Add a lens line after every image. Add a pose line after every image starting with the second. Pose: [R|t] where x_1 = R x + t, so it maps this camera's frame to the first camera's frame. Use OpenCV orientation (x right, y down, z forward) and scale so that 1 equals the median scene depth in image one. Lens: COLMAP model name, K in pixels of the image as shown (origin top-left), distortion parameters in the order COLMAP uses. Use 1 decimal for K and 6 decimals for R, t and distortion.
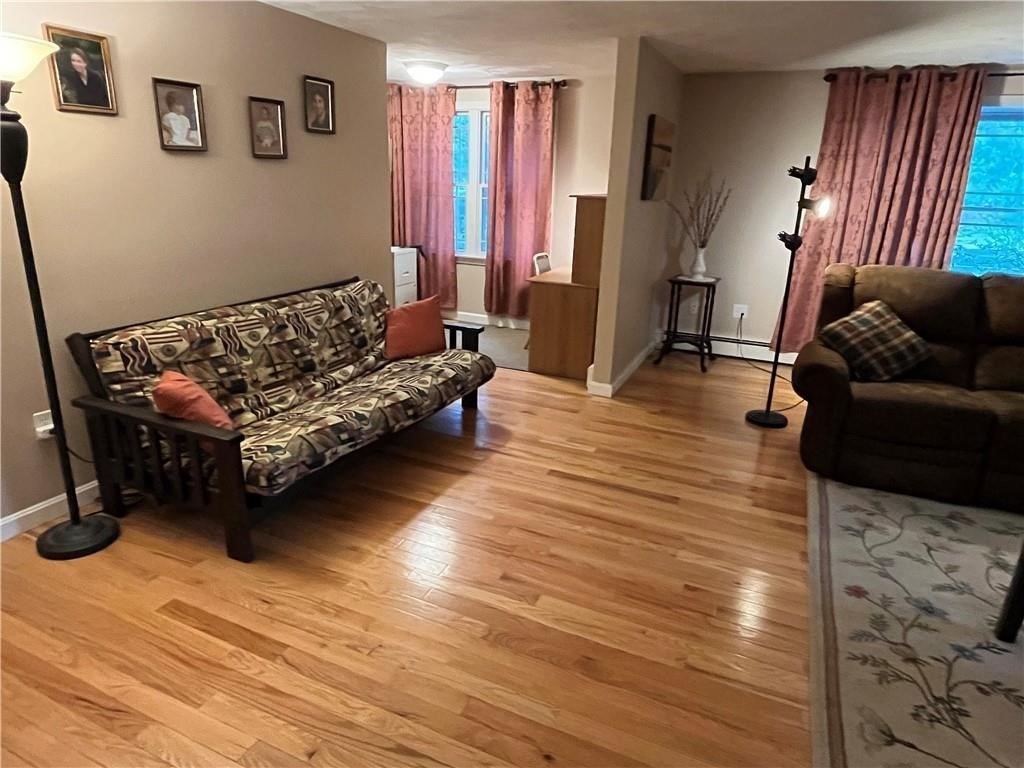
lens RADIAL K [[620.1, 0, 514.7], [0, 620.1, 378.9], [0, 0, 1]] dist [0.001816, 0.000441]
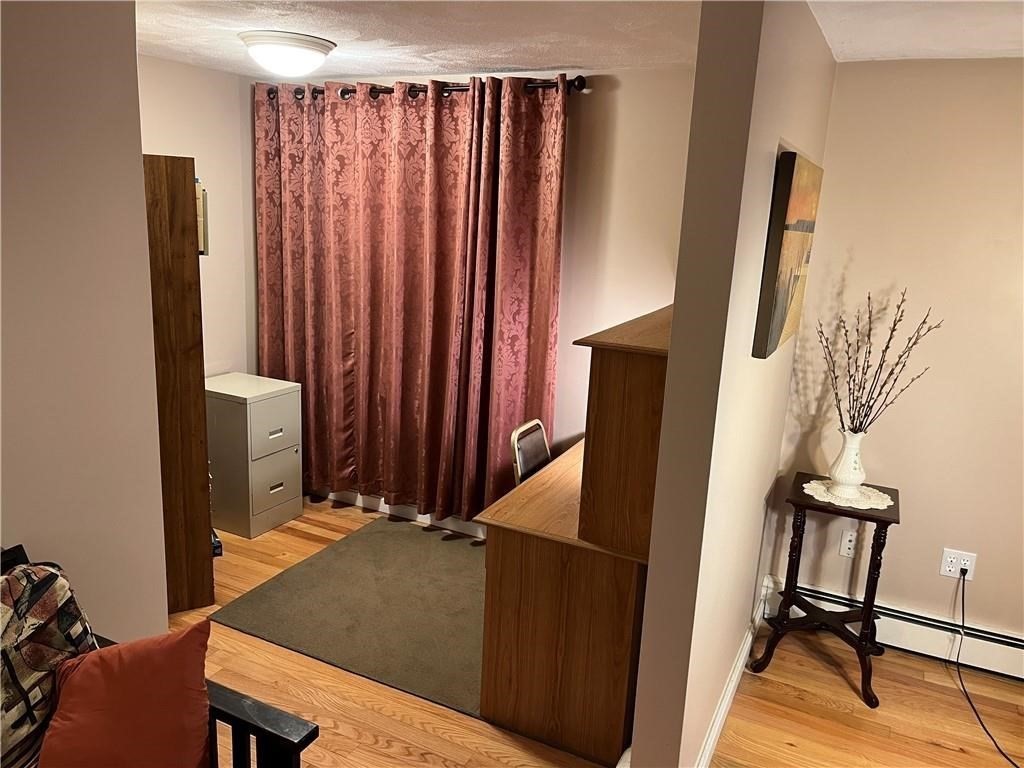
lens RADIAL K [[779.4, 0, 508.4], [0, 779.4, 379.5], [0, 0, 1]] dist [0.034680, -0.014150]
pose [[0.998119, 0.027725, -0.054685, 0.098345], [-0.032754, 0.995096, -0.093338, -0.300909], [0.051829, 0.094954, 0.994132, 0.660820]]
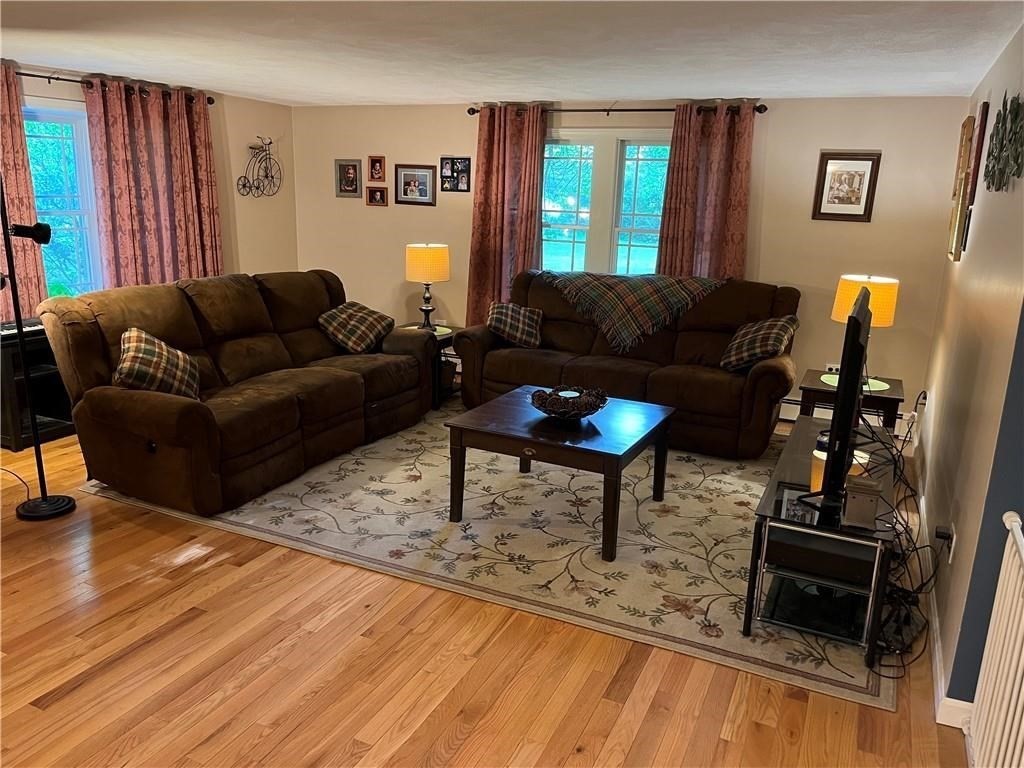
lens RADIAL K [[779.4, 0, 517.4], [0, 779.4, 390.5], [0, 0, 1]] dist [0.034680, -0.014150]
pose [[0.016359, -0.279860, 0.959901, -0.571657], [0.281747, 0.922417, 0.264130, -0.197570], [-0.959349, 0.266129, 0.093940, 0.411588]]
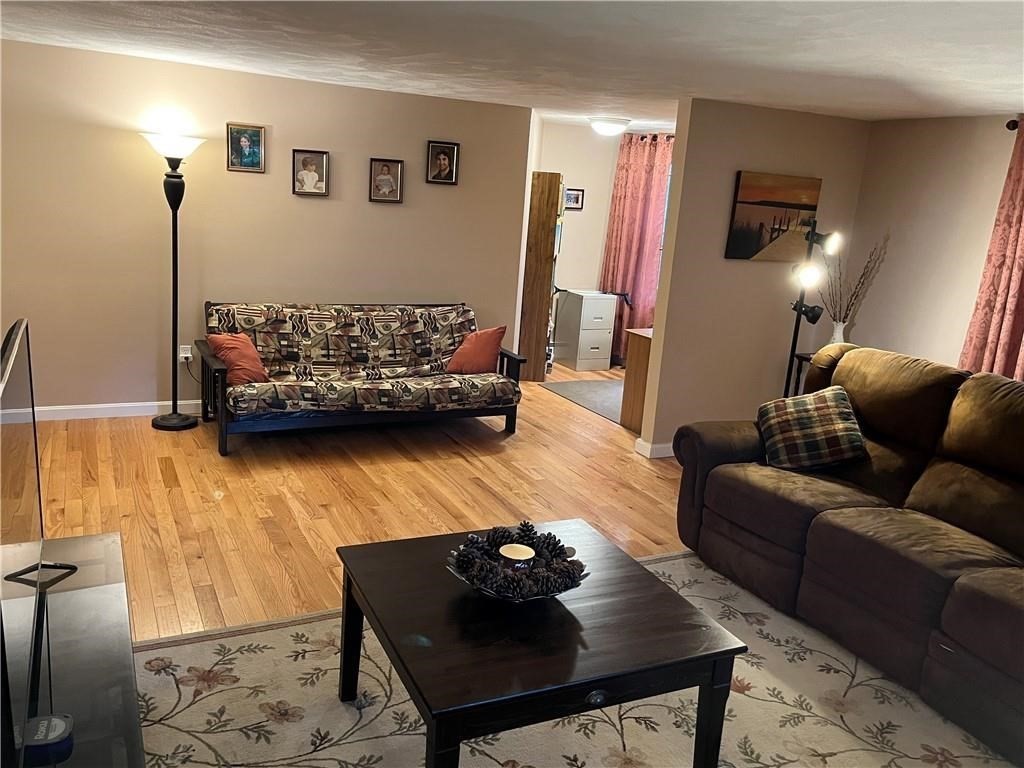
lens RADIAL K [[830.8, 0, 520.5], [0, 830.8, 385.2], [0, 0, 1]] dist [0.063827, -0.018937]
pose [[0.778174, 0.165406, -0.605876, 1.022944], [-0.237422, 0.970584, -0.039966, 0.025938], [0.581443, 0.174949, 0.794555, -0.184467]]
